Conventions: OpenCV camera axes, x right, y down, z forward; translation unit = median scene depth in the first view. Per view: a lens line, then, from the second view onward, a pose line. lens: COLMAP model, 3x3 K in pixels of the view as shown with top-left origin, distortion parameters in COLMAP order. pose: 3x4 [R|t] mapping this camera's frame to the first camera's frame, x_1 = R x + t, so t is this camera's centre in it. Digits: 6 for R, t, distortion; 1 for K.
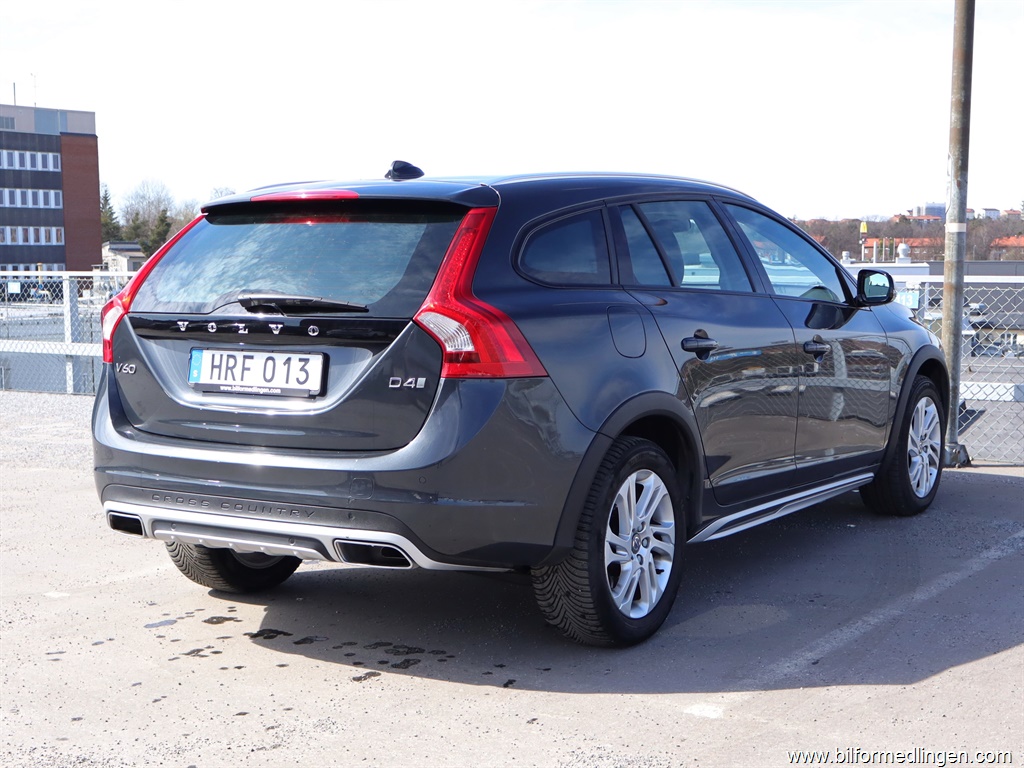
lens RADIAL K [[1567.7, 0, 523.4], [0, 1567.7, 431.8], [0, 0, 1]] dist [-0.006242, -0.080921]
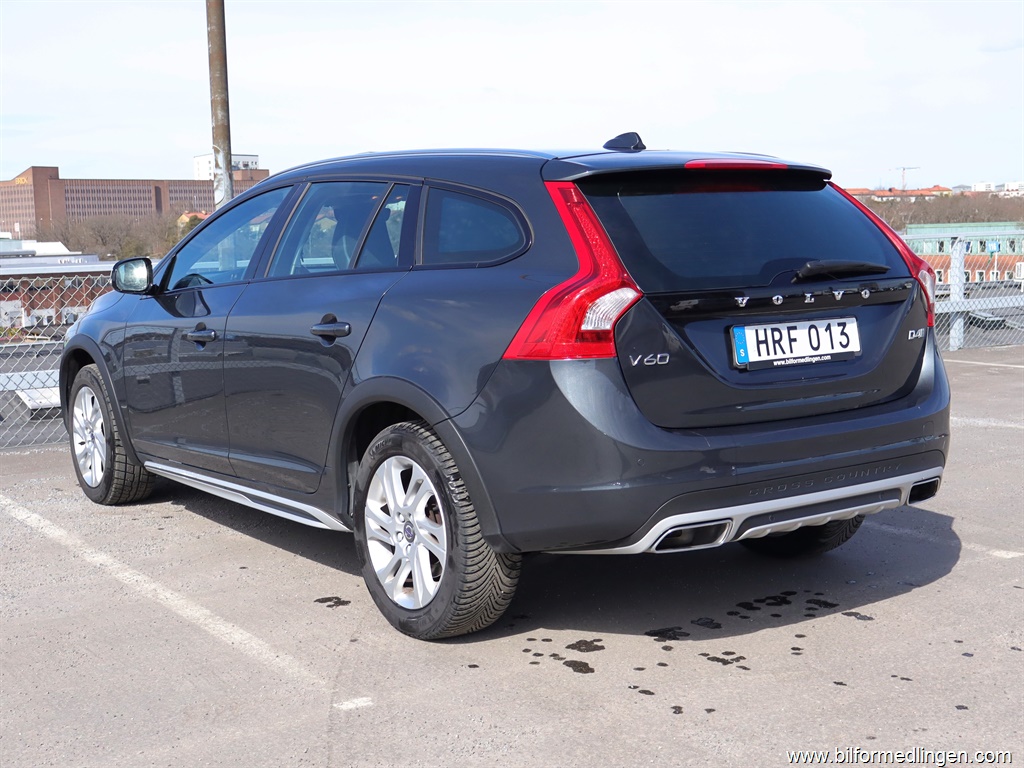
lens RADIAL K [[1413.1, 0, 512.0], [0, 1413.1, 384.0], [0, 0, 1]] dist [-0.007421, -0.039442]
pose [[0.380257, -0.105895, 0.918799, -1.044842], [0.130128, 0.989667, 0.060207, -0.088101], [-0.915681, 0.096667, 0.390108, 0.816474]]
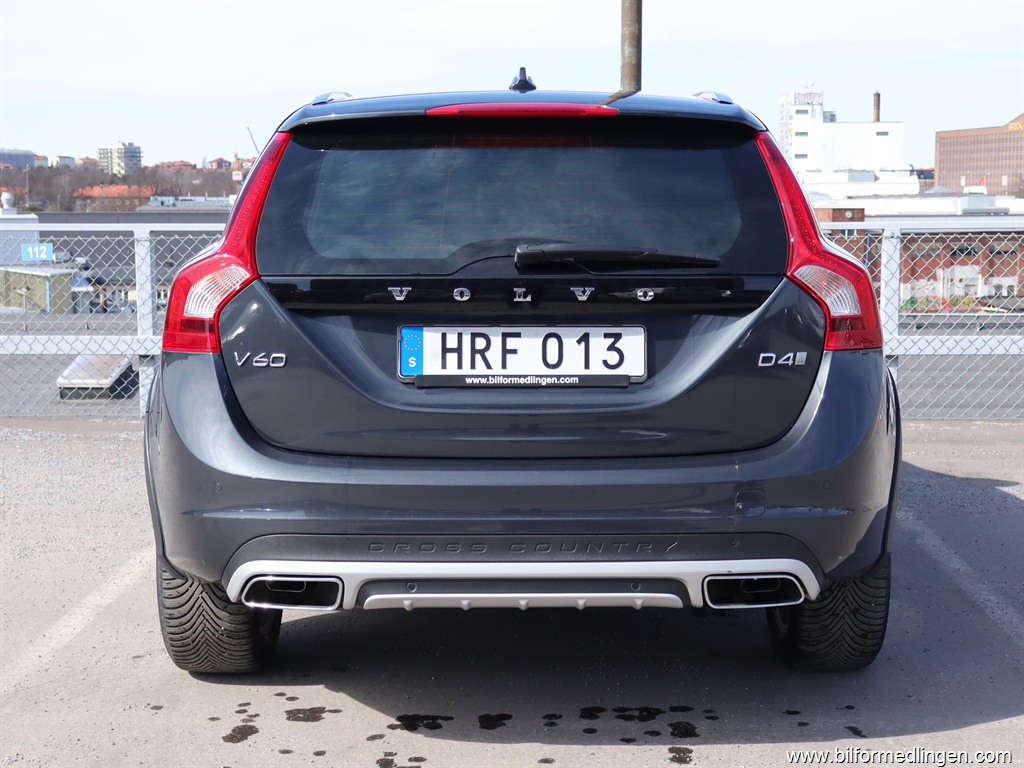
lens RADIAL K [[1679.4, 0, 546.9], [0, 1679.4, 382.4], [0, 0, 1]] dist [0.002829, 0.056683]
pose [[0.842048, -0.054789, 0.536612, -0.567340], [0.059046, 0.998212, 0.009264, -0.032072], [-0.536160, 0.023884, 0.843778, 0.350264]]
